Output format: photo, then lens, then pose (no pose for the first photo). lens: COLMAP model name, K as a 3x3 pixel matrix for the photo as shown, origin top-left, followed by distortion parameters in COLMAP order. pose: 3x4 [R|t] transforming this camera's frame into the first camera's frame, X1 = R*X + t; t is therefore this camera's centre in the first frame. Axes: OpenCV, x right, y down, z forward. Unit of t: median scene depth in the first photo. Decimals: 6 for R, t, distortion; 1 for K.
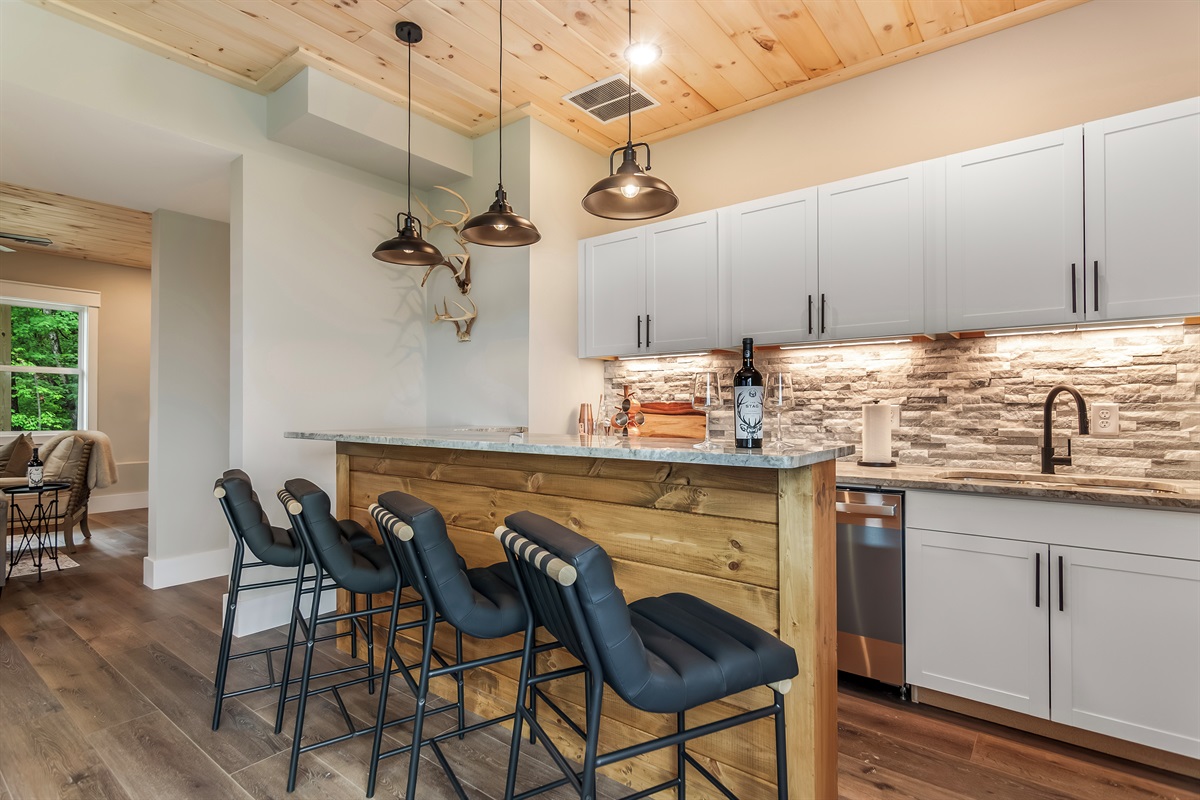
lens RADIAL K [[601.8, 0, 594.1], [0, 601.8, 399.6], [0, 0, 1]] dist [0.000914, 0.000378]
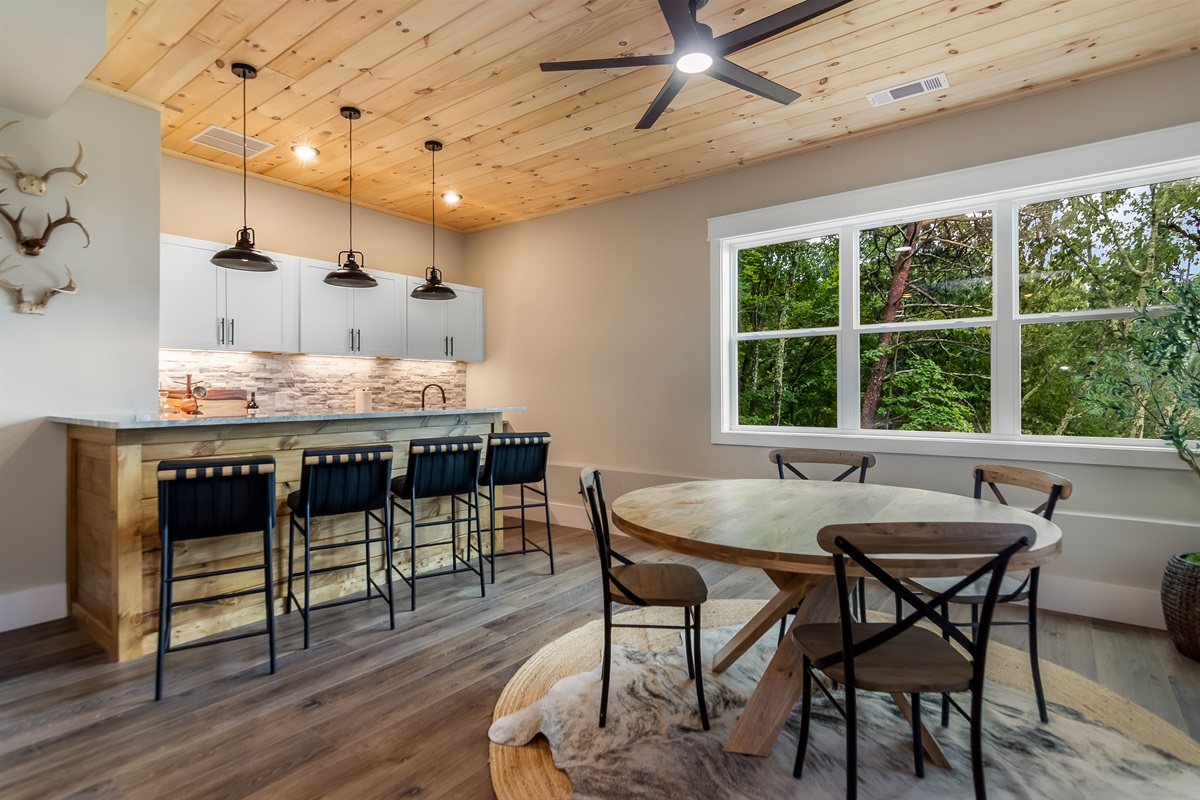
lens RADIAL K [[601.8, 0, 594.1], [0, 601.8, 399.6], [0, 0, 1]] dist [0.000914, 0.000378]
pose [[-0.017827, -0.011287, 0.999777, -1.311139], [-0.006404, 0.999917, 0.011174, 0.007826], [-0.999821, -0.006203, -0.017898, 0.304272]]
